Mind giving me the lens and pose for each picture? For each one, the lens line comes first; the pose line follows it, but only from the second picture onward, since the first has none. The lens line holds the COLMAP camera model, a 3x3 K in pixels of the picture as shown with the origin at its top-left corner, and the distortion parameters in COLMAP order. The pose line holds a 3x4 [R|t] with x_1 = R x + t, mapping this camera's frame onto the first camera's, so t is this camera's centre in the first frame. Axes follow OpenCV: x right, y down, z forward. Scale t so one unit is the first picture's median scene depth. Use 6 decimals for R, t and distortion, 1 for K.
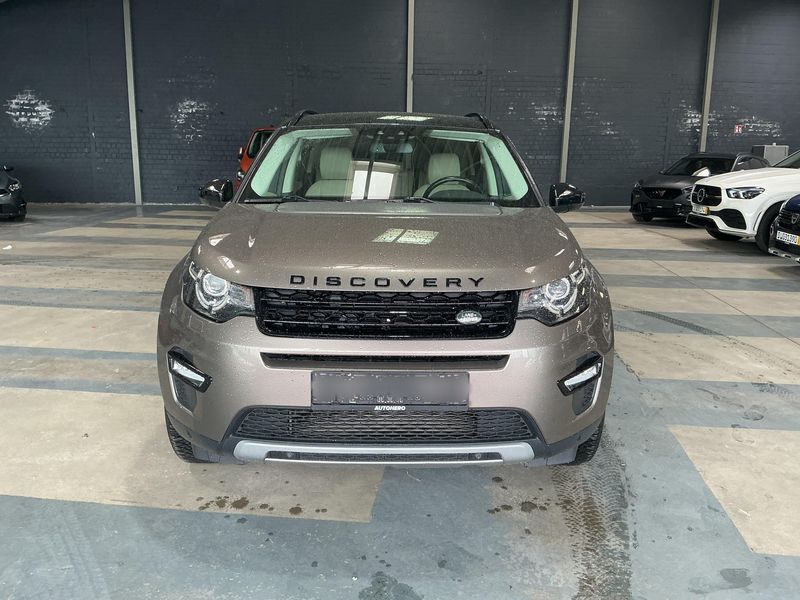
lens RADIAL K [[677.4, 0, 400.0], [0, 677.4, 300.0], [0, 0, 1]] dist [0.113349, -0.201448]
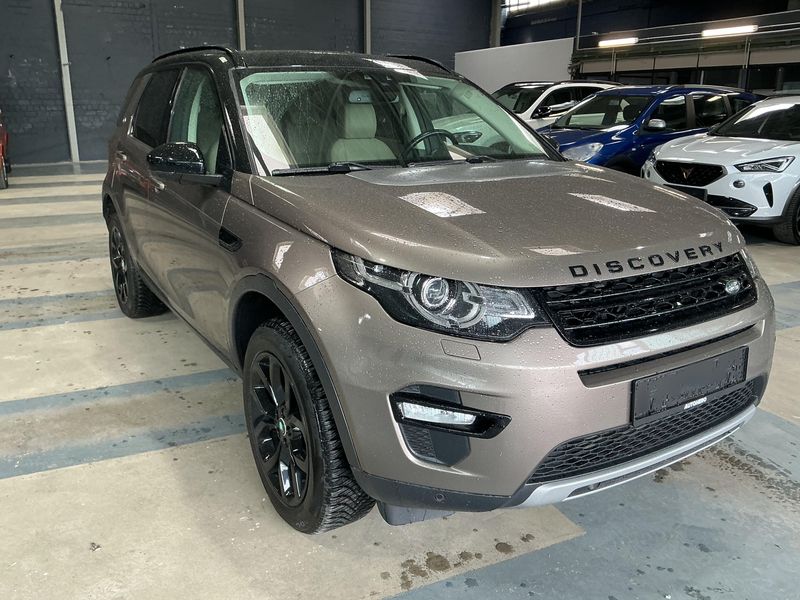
lens RADIAL K [[677.4, 0, 400.0], [0, 677.4, 300.0], [0, 0, 1]] dist [0.113349, -0.201448]
pose [[0.851041, -0.158137, 0.500722, -0.666009], [0.119669, 0.986891, 0.108285, -0.097970], [-0.511282, -0.032234, 0.858808, 0.385619]]
